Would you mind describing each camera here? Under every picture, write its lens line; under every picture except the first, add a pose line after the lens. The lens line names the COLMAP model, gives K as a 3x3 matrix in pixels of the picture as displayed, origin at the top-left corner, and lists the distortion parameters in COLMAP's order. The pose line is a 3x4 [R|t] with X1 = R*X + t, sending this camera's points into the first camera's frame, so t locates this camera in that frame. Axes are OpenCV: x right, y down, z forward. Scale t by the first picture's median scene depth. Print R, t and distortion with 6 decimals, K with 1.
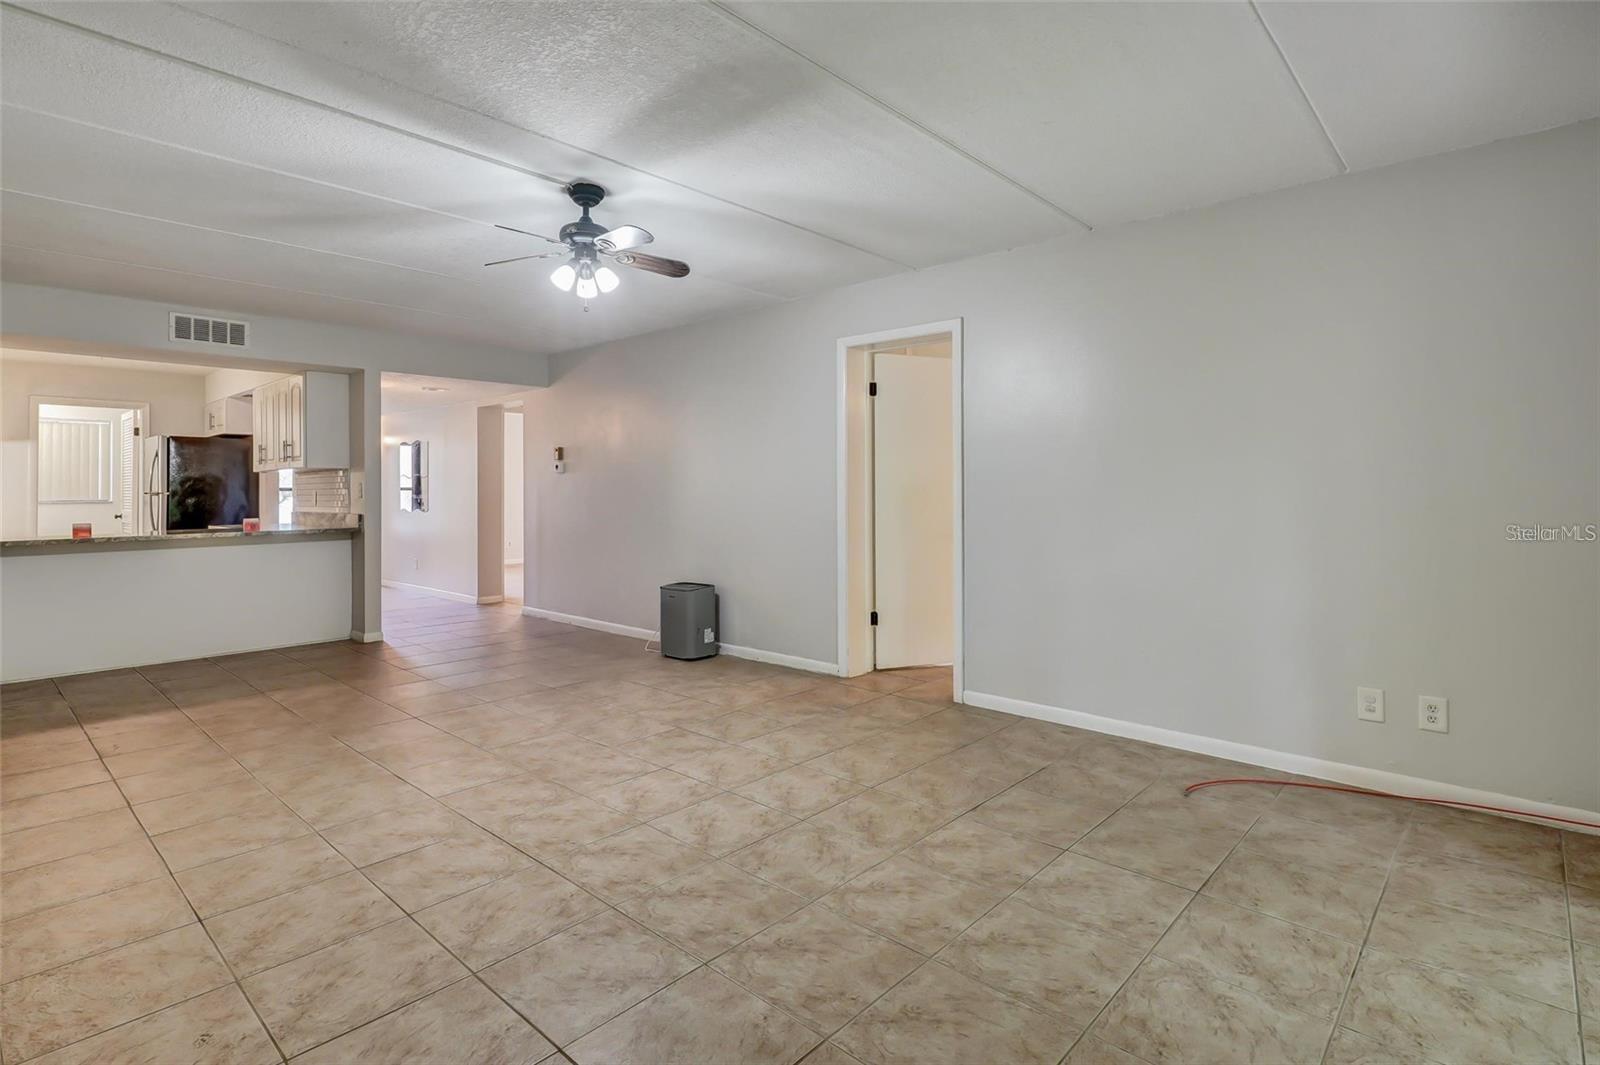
lens RADIAL K [[768.7, 0, 784.9], [0, 768.7, 495.2], [0, 0, 1]] dist [-0.002002, 0.001366]
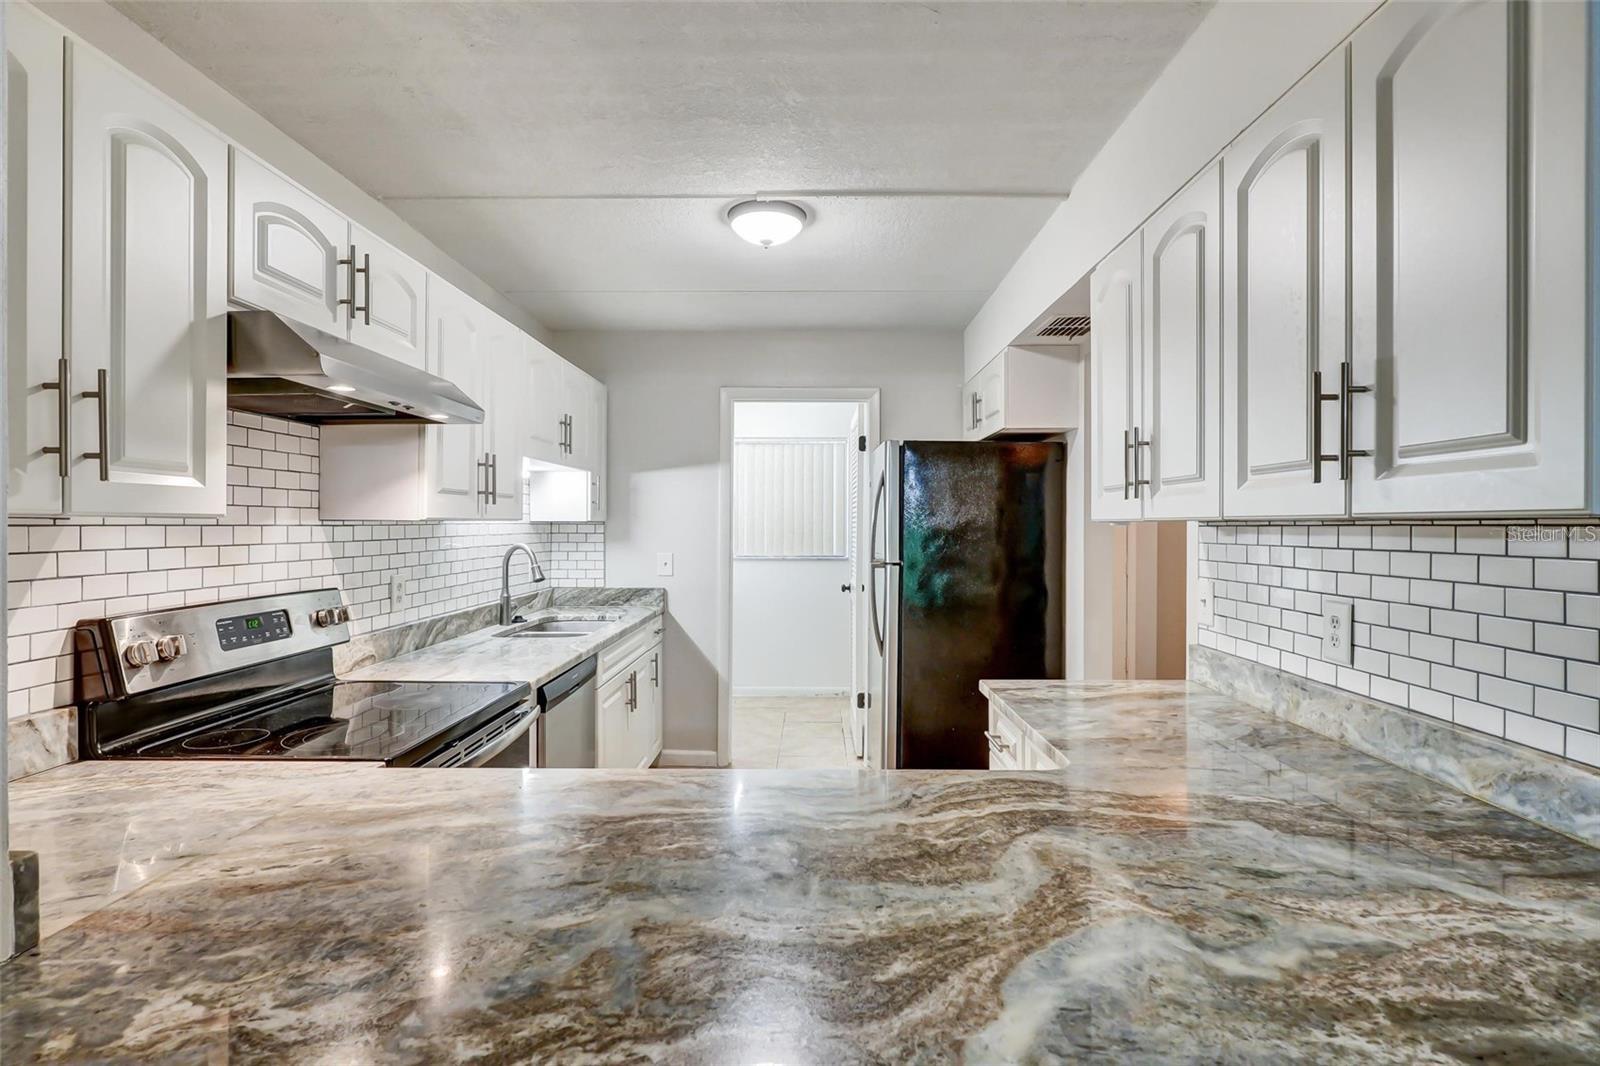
lens RADIAL K [[768.7, 0, 797.2], [0, 768.7, 526.0], [0, 0, 1]] dist [-0.002002, 0.001366]
pose [[0.673501, 0.006624, -0.739156, -1.320492], [-0.010041, 0.999950, -0.000187, -0.065014], [0.739118, 0.007548, 0.673534, 1.683906]]
